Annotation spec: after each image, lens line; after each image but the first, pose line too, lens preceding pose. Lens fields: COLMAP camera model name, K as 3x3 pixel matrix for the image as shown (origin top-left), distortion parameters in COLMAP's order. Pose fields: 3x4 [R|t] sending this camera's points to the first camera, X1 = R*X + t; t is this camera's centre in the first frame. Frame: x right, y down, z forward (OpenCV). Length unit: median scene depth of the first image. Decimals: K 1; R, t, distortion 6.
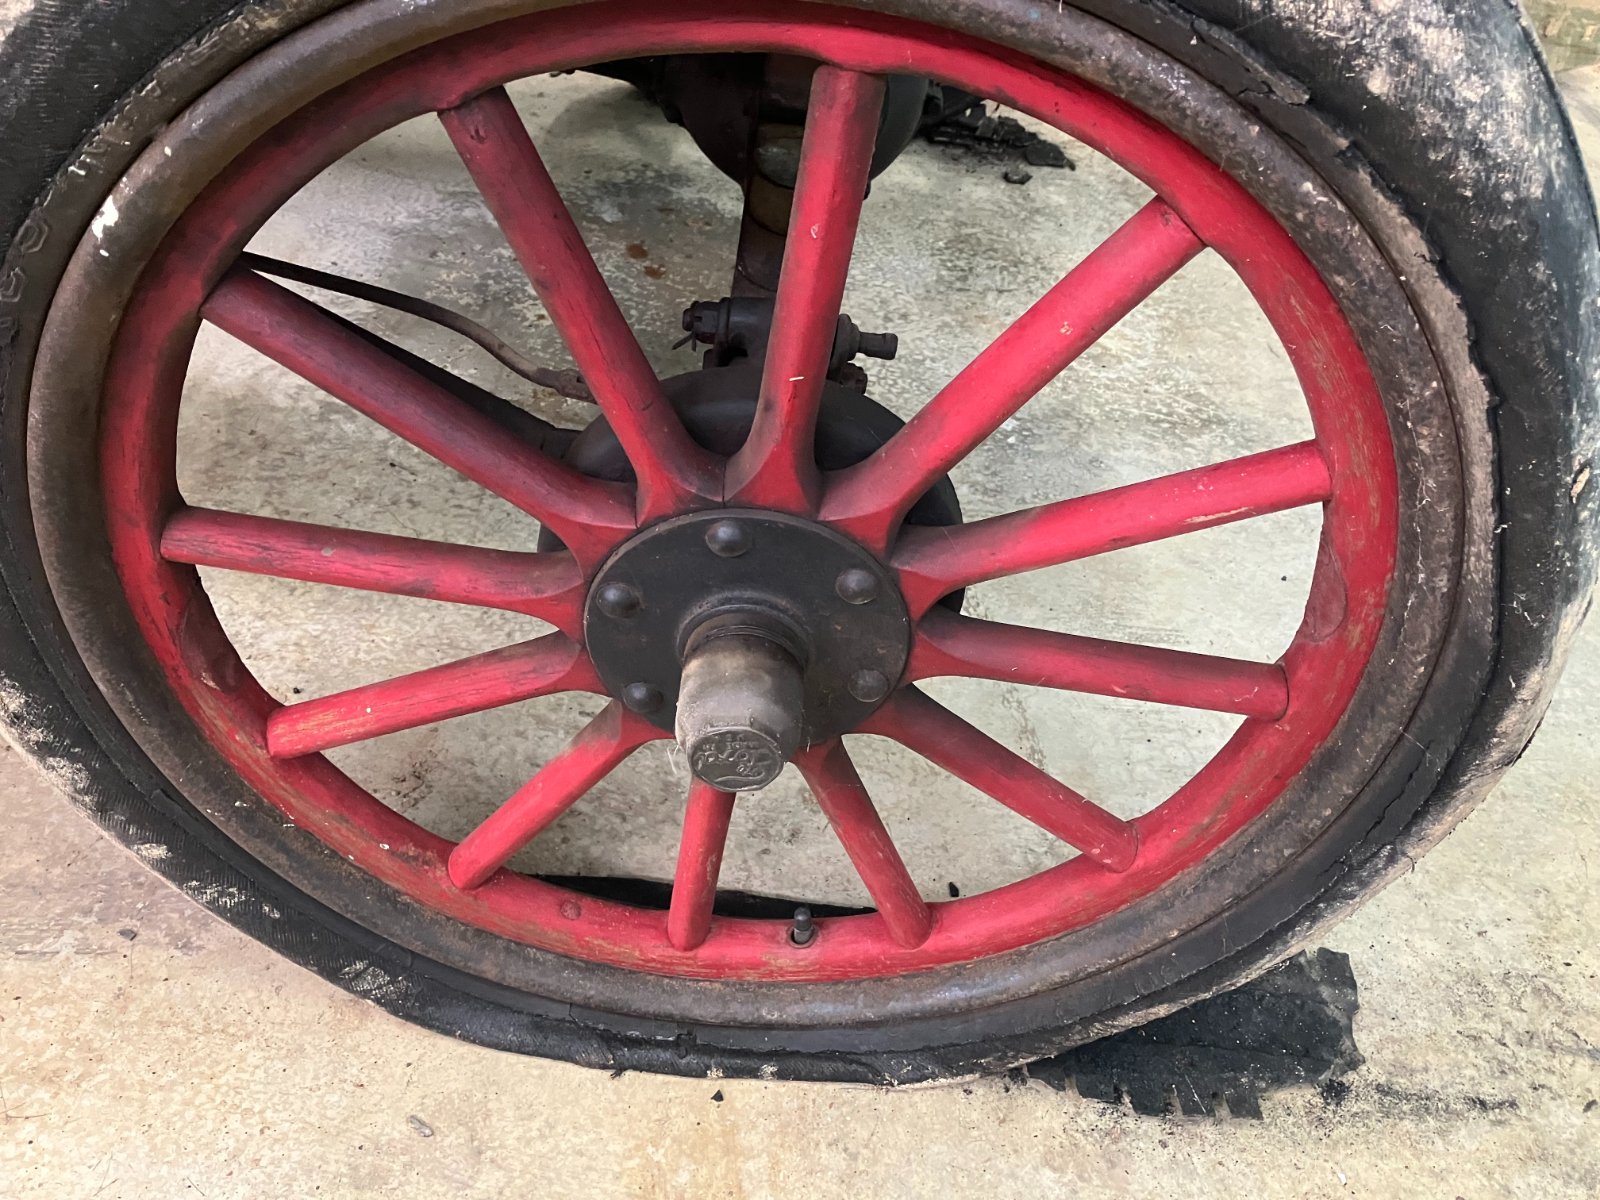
lens RADIAL K [[1308.0, 0, 807.4], [0, 1308.0, 611.1], [0, 0, 1]] dist [0.011535, -0.000972]
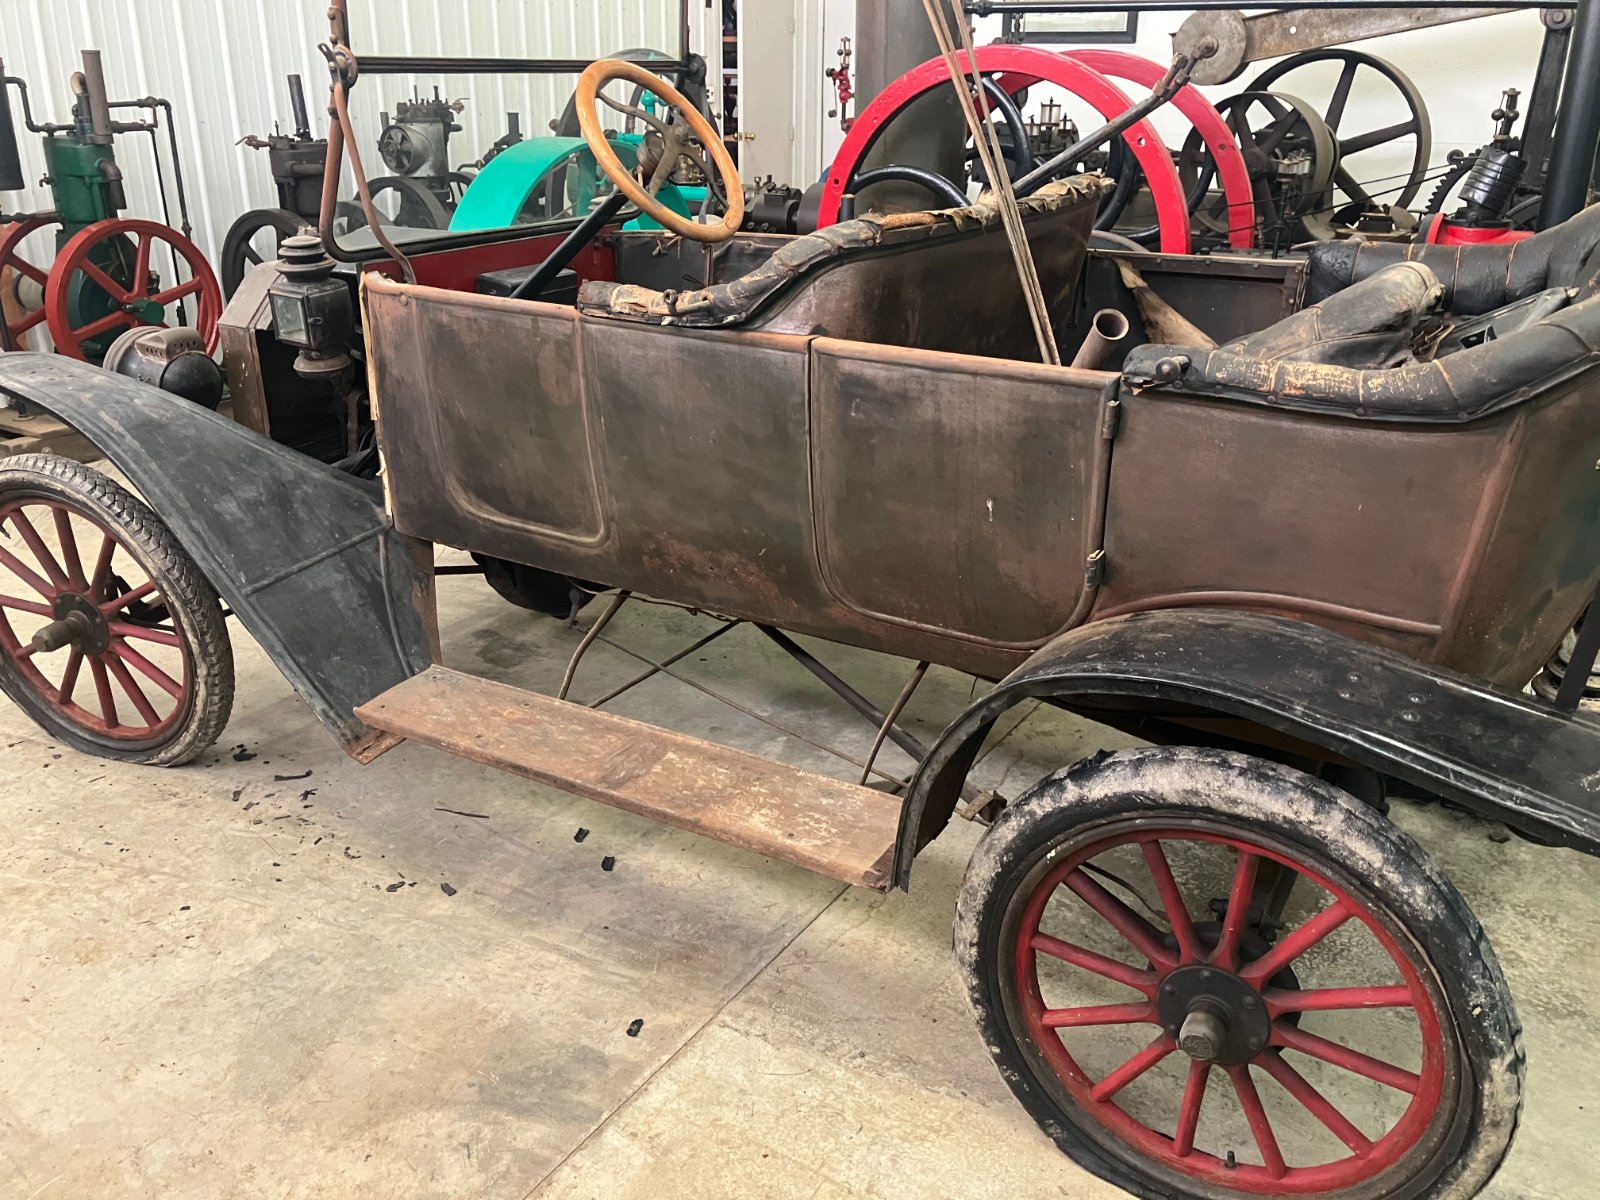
lens RADIAL K [[1308.0, 0, 807.4], [0, 1308.0, 611.1], [0, 0, 1]] dist [0.011535, -0.000972]
pose [[0.873380, 0.080510, -0.480339, 0.435441], [-0.253737, 0.917043, -0.307653, 0.282939], [0.415723, 0.390578, 0.821355, -1.867980]]
